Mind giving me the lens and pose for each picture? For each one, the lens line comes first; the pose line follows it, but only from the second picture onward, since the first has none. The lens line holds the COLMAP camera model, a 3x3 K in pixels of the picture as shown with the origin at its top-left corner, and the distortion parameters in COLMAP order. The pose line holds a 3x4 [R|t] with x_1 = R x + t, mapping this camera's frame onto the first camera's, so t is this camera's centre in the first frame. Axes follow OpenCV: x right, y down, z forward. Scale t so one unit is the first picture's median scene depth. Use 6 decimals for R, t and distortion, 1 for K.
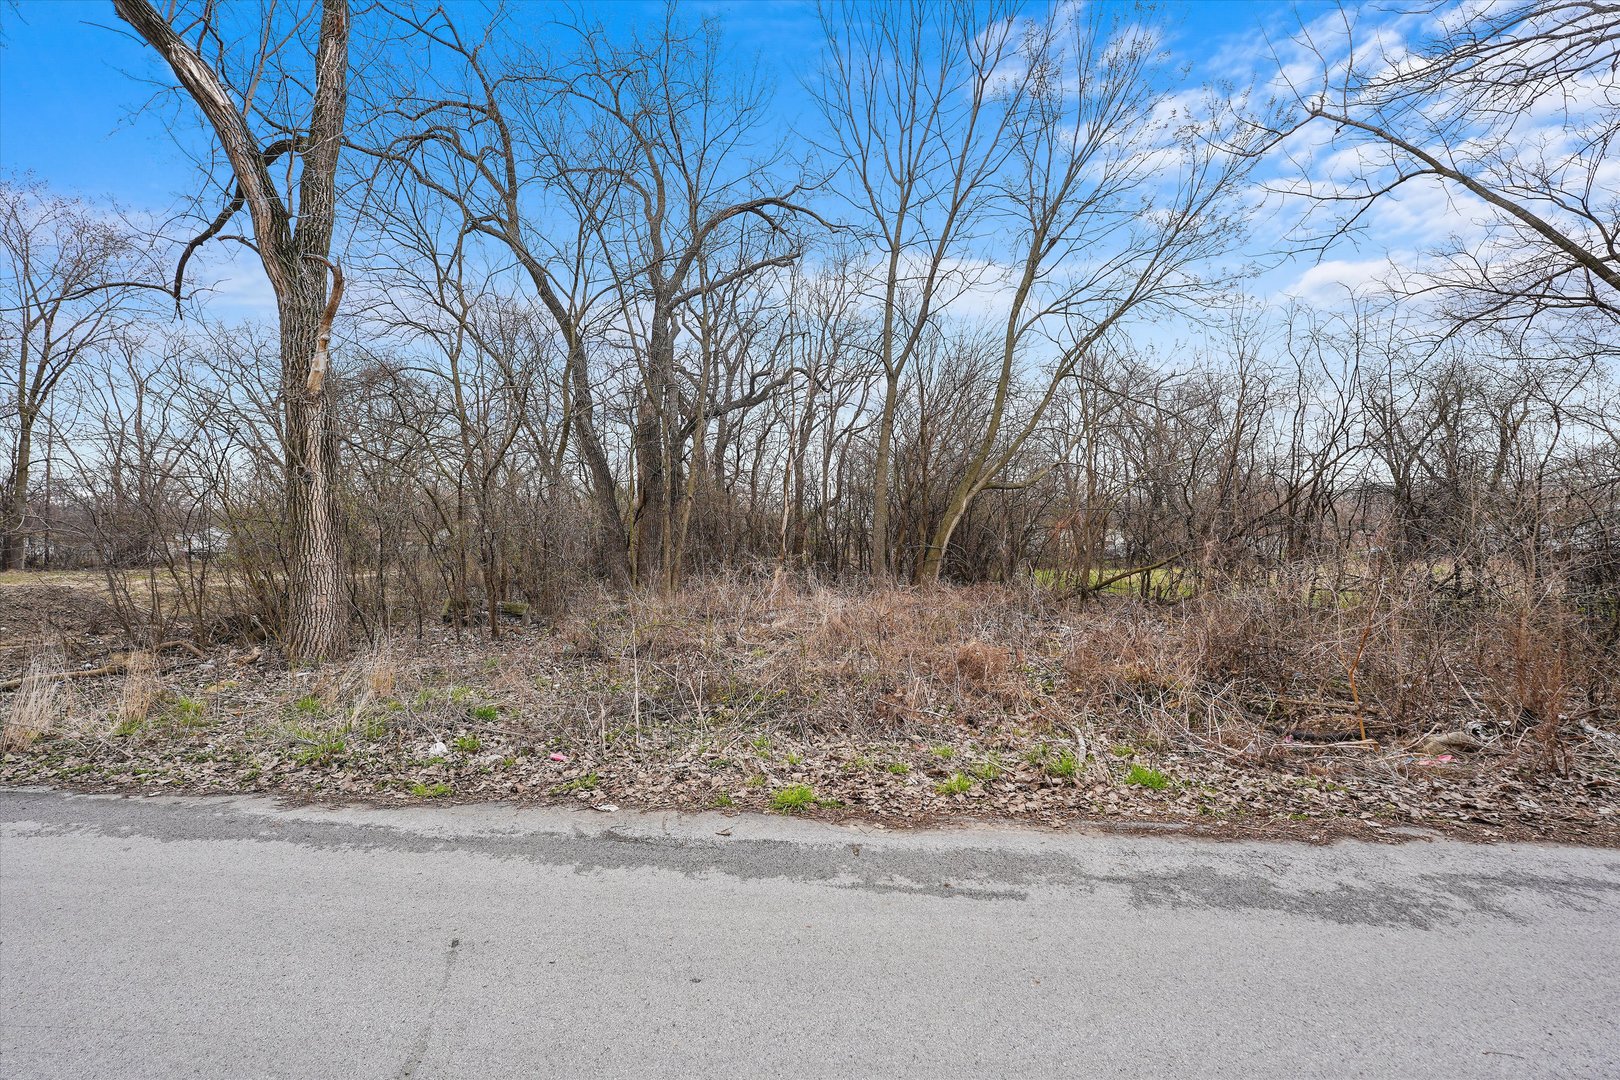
lens RADIAL K [[675.8, 0, 810.0], [0, 675.8, 540.0], [0, 0, 1]] dist [-0.018888, 0.000207]
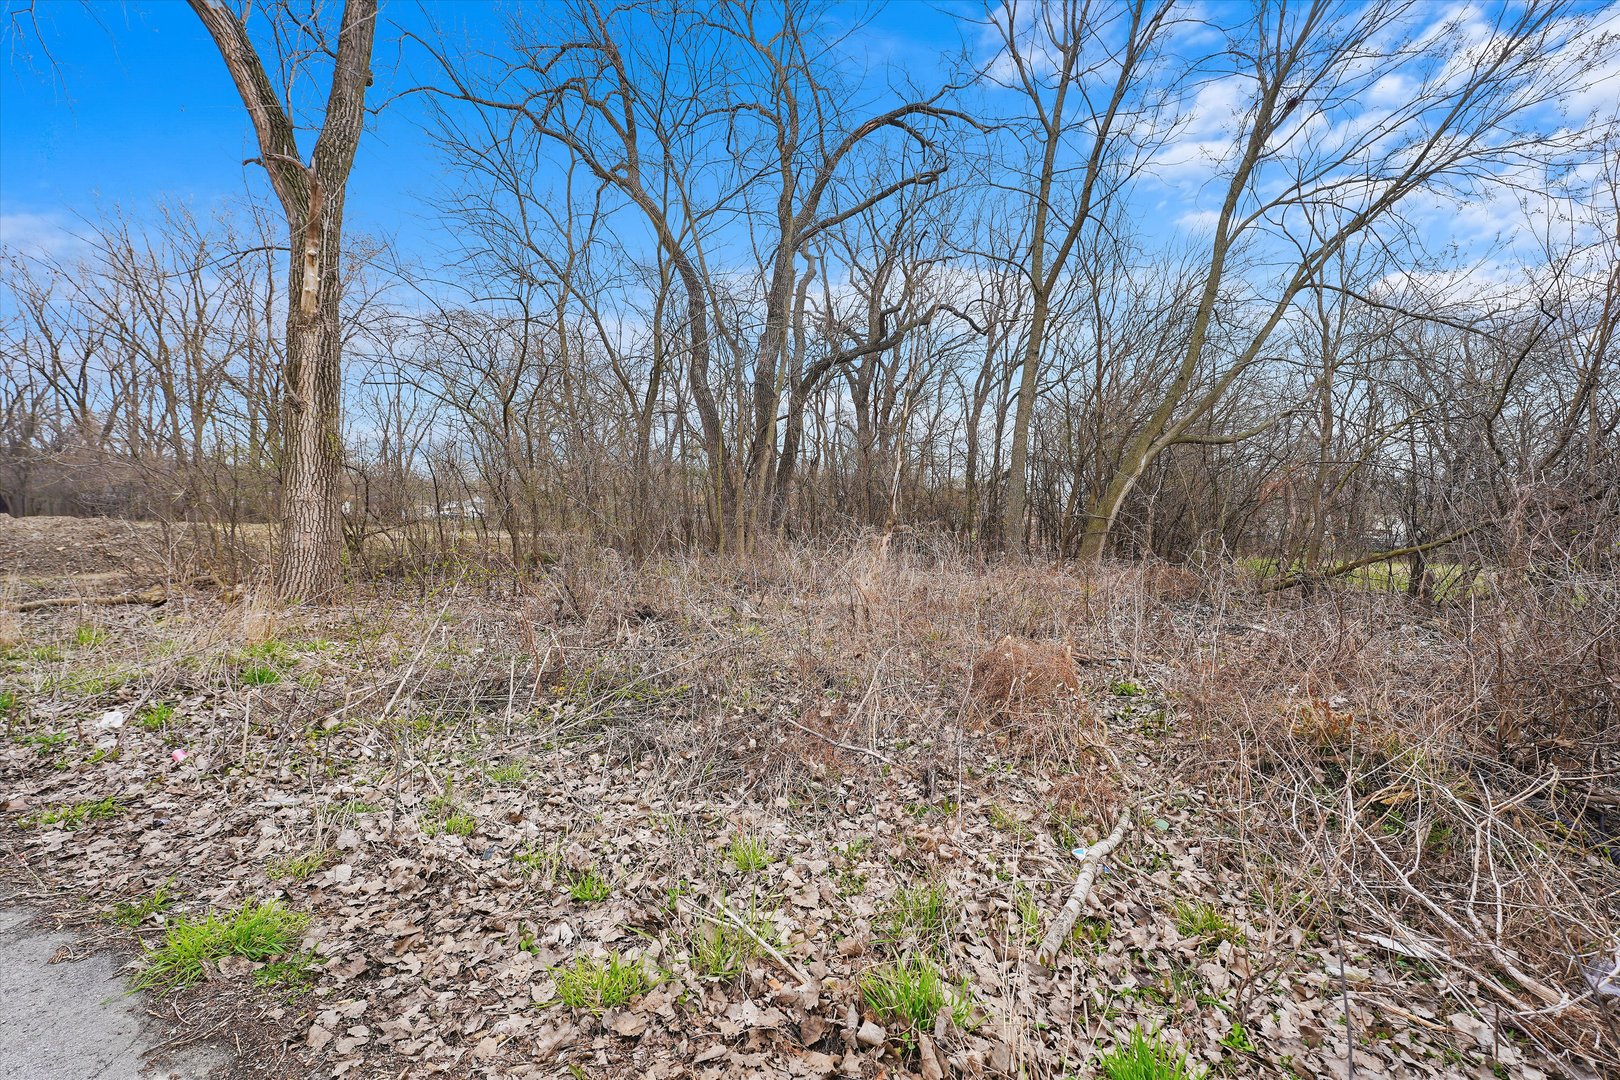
lens RADIAL K [[675.8, 0, 810.0], [0, 675.8, 540.0], [0, 0, 1]] dist [-0.018888, 0.000207]
pose [[0.953602, 0.034068, -0.299137, 0.105568], [-0.025526, 0.999148, 0.032416, 0.021803], [0.299987, -0.023276, 0.953659, 0.161709]]
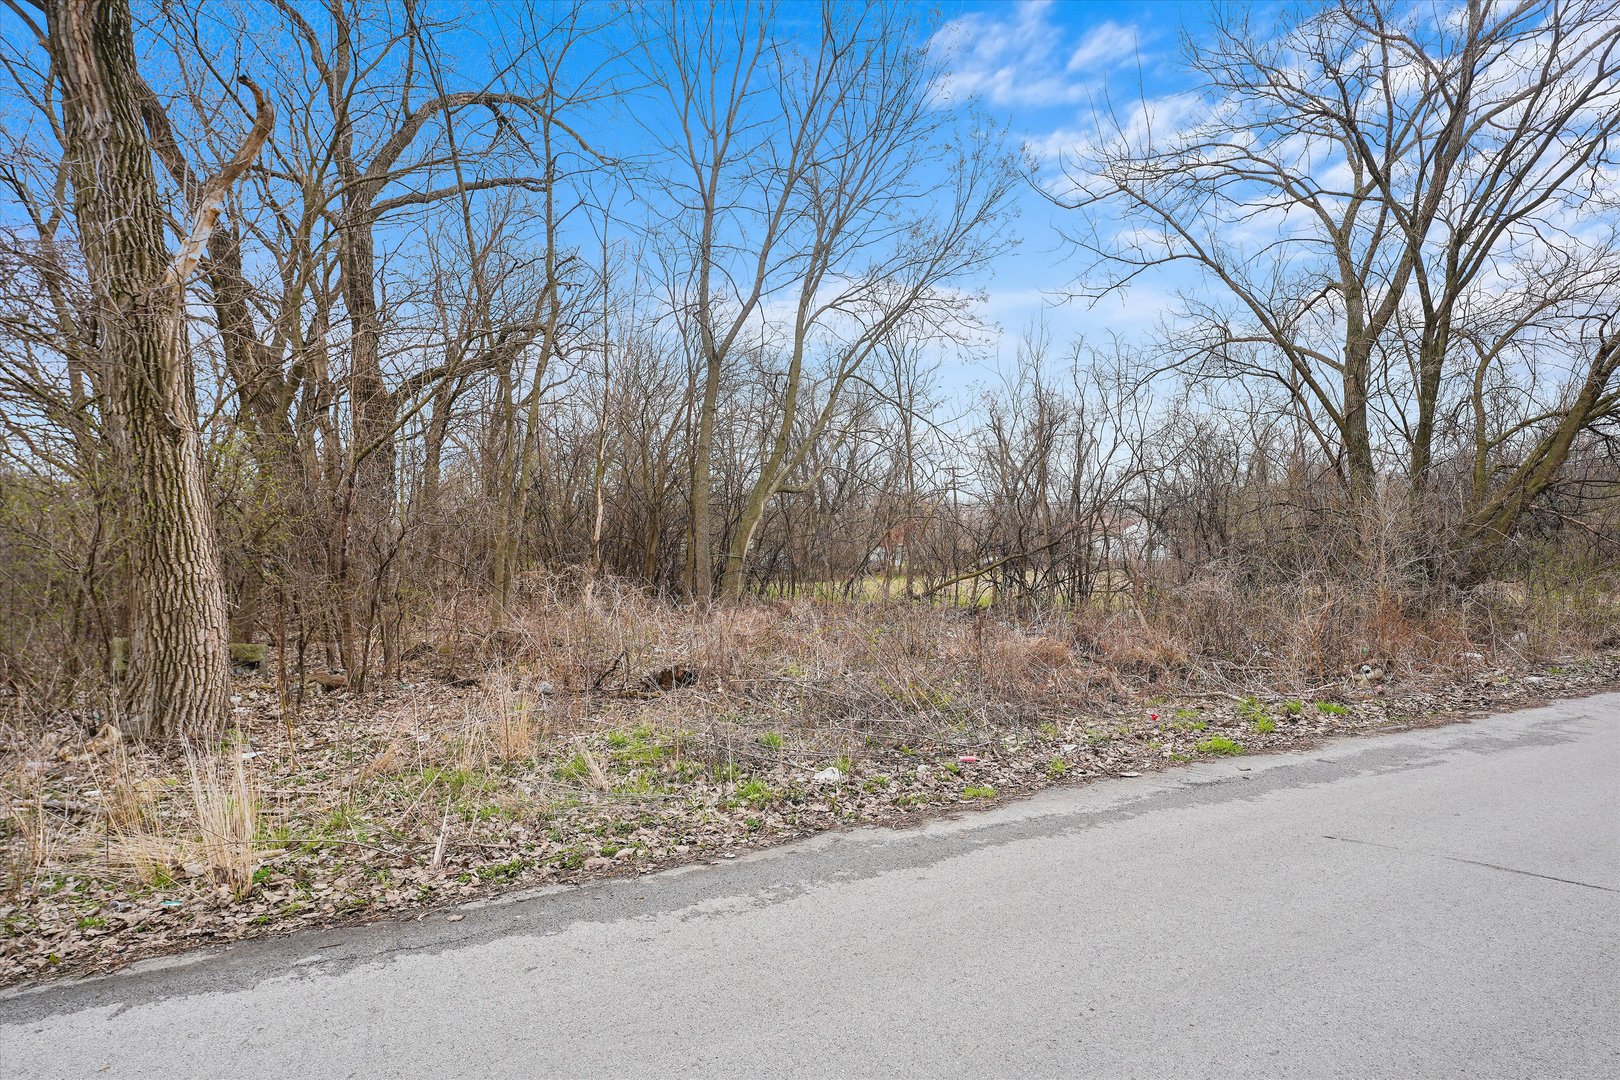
lens RADIAL K [[825.1, 0, 805.6], [0, 825.1, 544.5], [0, 0, 1]] dist [0.020427, -0.000121]
pose [[0.840063, 0.002647, 0.542483, -0.340190], [-0.001685, 0.999996, -0.002271, 0.003400], [-0.542487, 0.000994, 0.840064, 0.030827]]
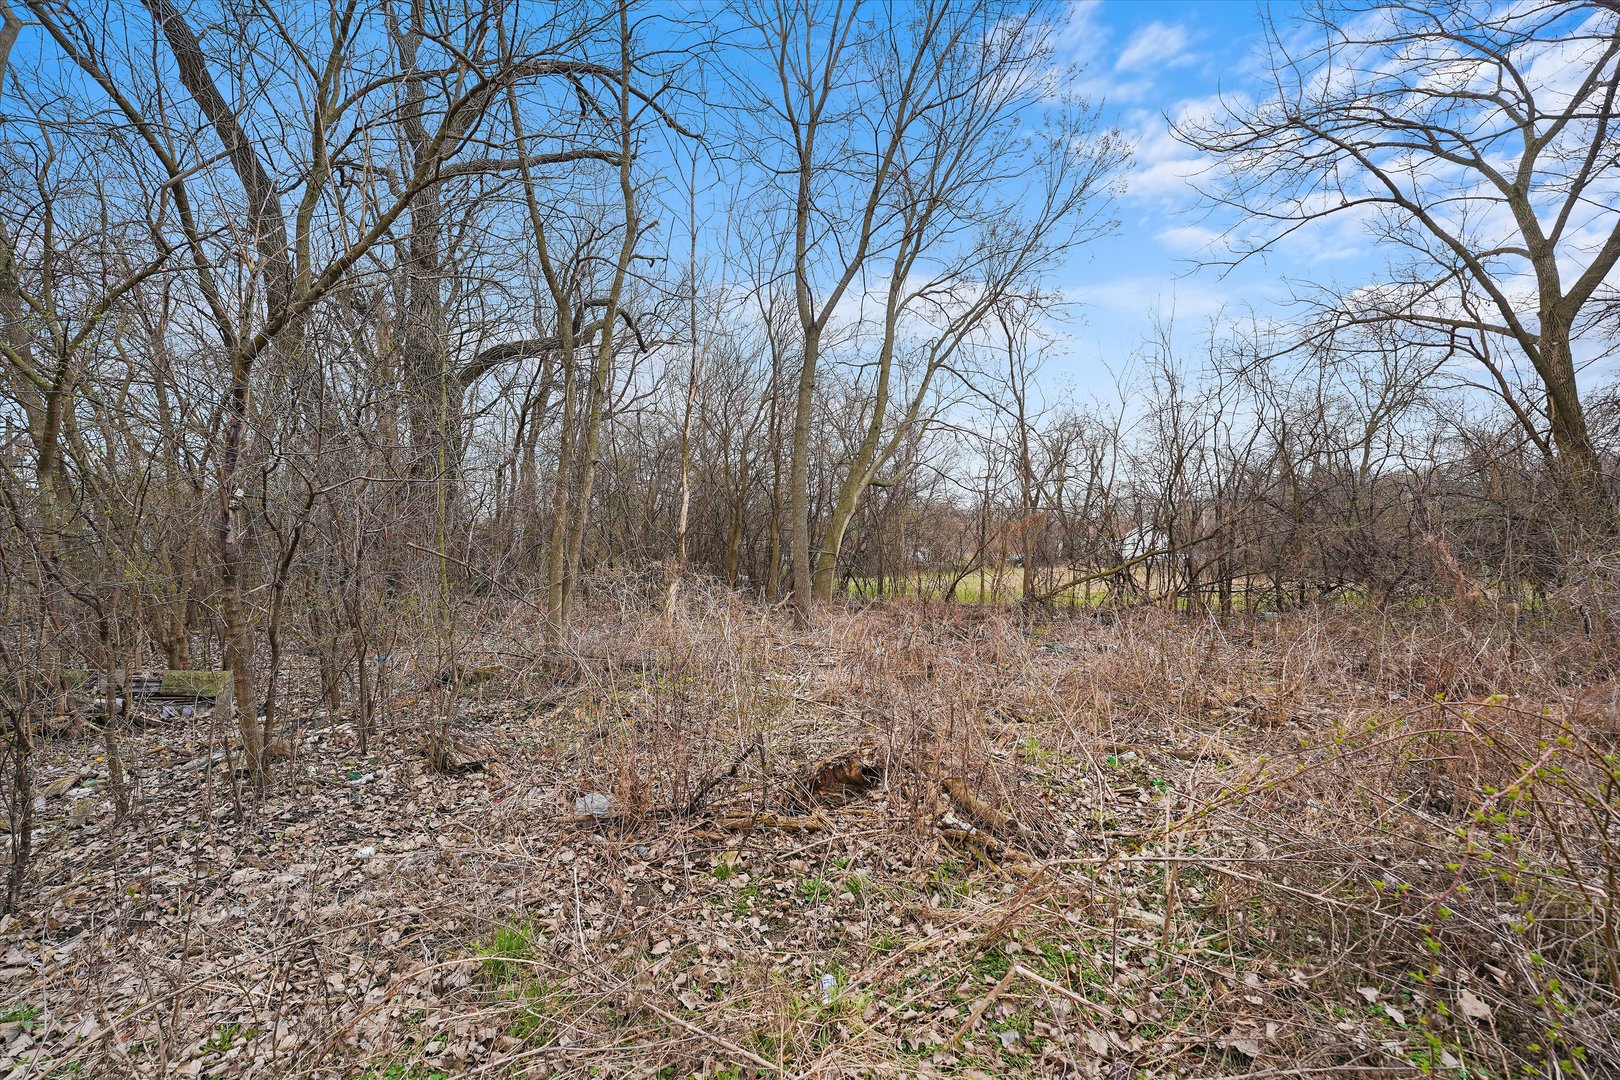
lens RADIAL K [[675.8, 0, 810.0], [0, 675.8, 540.0], [0, 0, 1]] dist [-0.018888, 0.000207]
pose [[0.866649, 0.006718, 0.498873, -0.251672], [-0.001771, 0.999944, -0.010390, 0.010025], [-0.498915, 0.008121, 0.866613, 0.311137]]
